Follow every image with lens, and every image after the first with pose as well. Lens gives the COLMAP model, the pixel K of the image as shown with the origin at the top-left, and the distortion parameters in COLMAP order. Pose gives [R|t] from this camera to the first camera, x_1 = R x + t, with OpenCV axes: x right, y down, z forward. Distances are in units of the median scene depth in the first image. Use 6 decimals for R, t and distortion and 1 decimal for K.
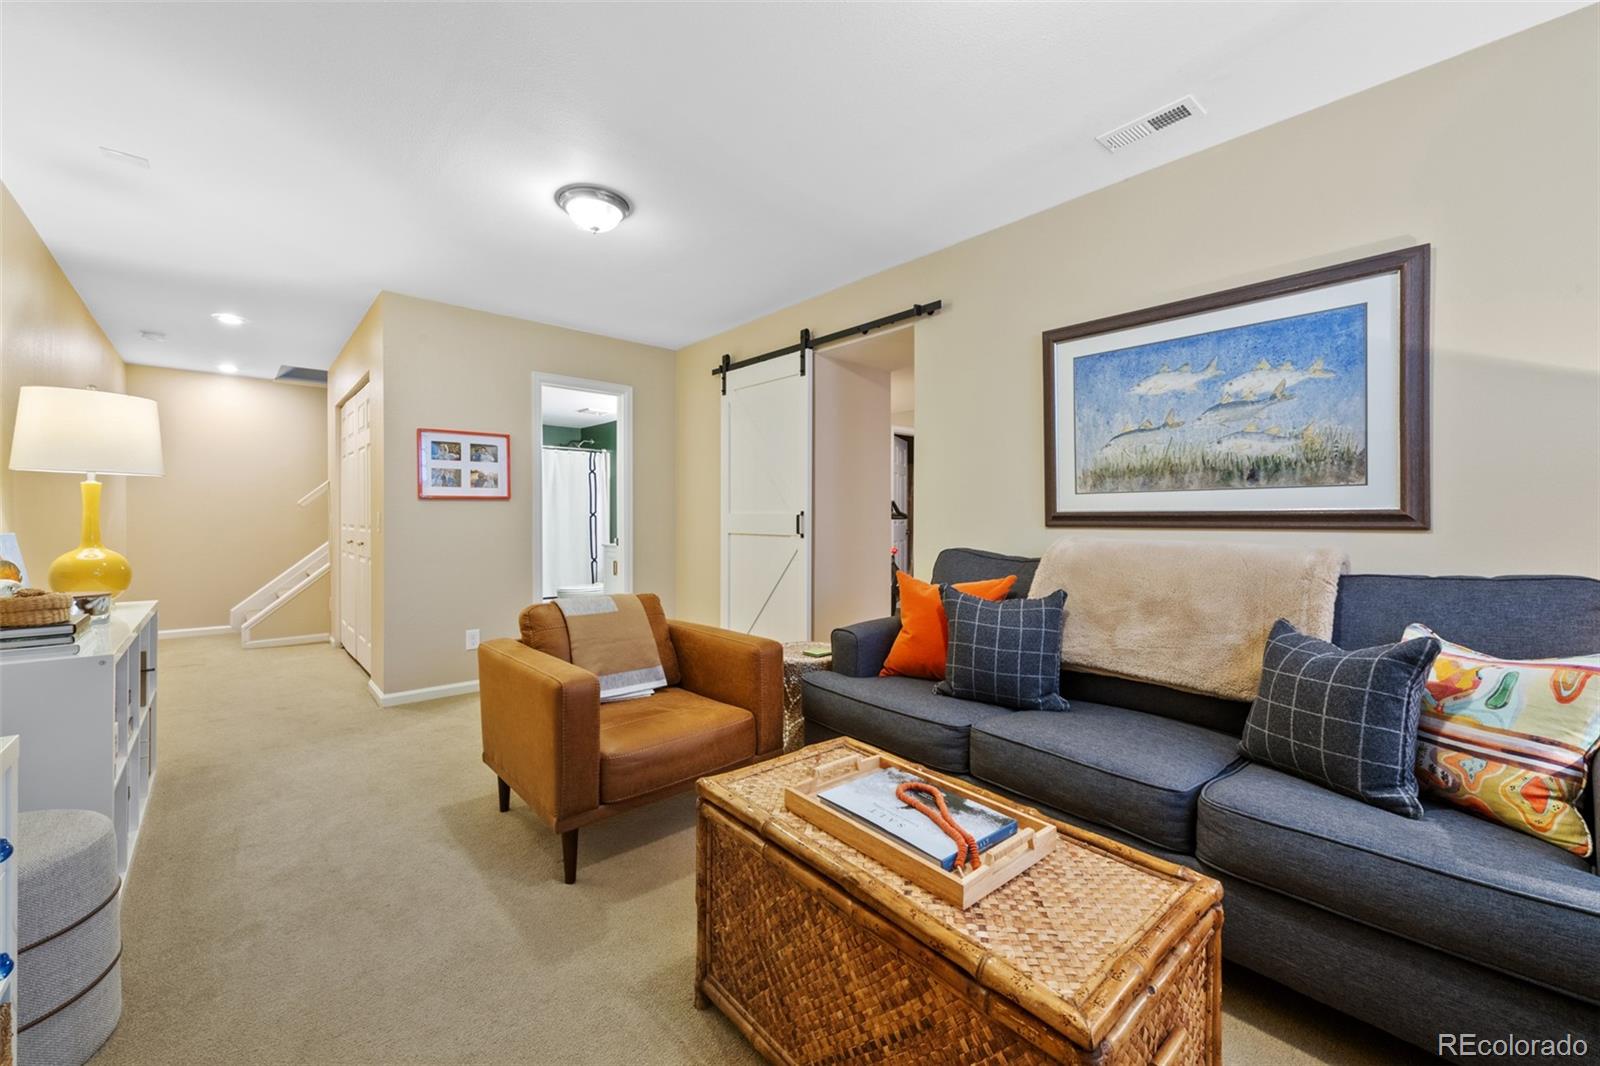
lens RADIAL K [[639.3, 0, 799.7], [0, 639.3, 529.3], [0, 0, 1]] dist [0.007463, -0.000480]
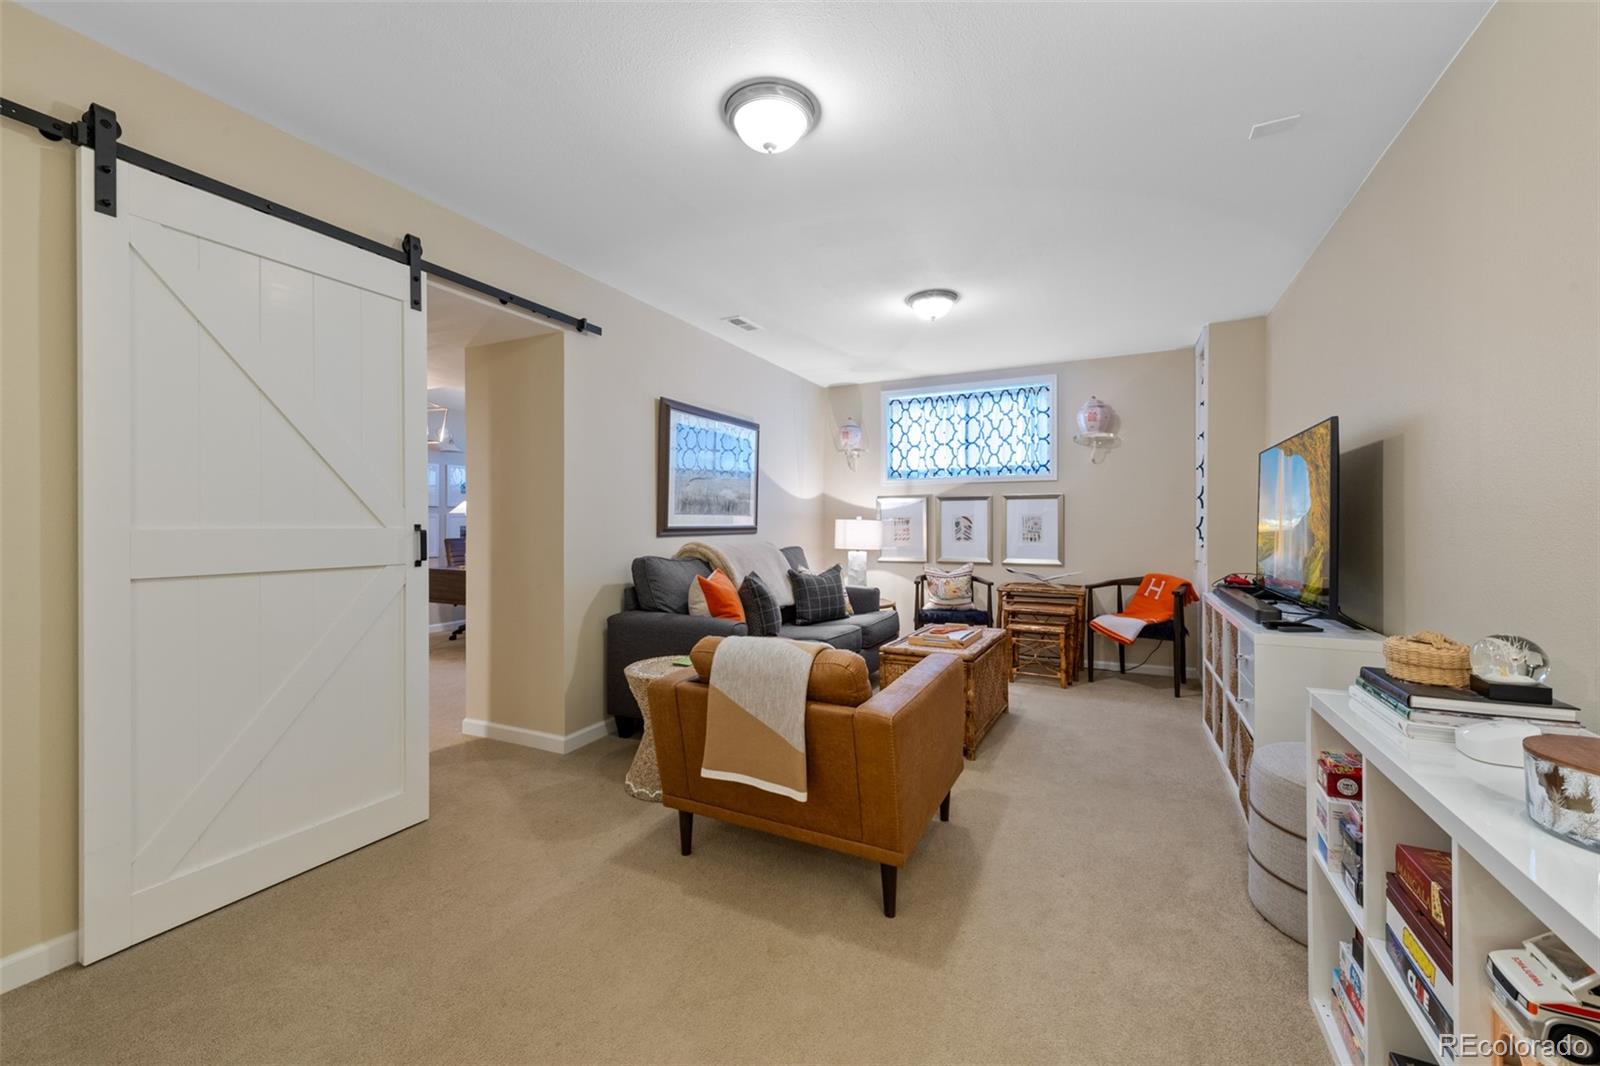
lens RADIAL K [[639.3, 0, 798.2], [0, 639.3, 523.3], [0, 0, 1]] dist [0.007463, -0.000480]
pose [[-0.392574, -0.027095, 0.919321, -1.014870], [-0.008889, 0.999631, 0.025666, -0.072170], [-0.919677, 0.001904, -0.392670, 1.264493]]
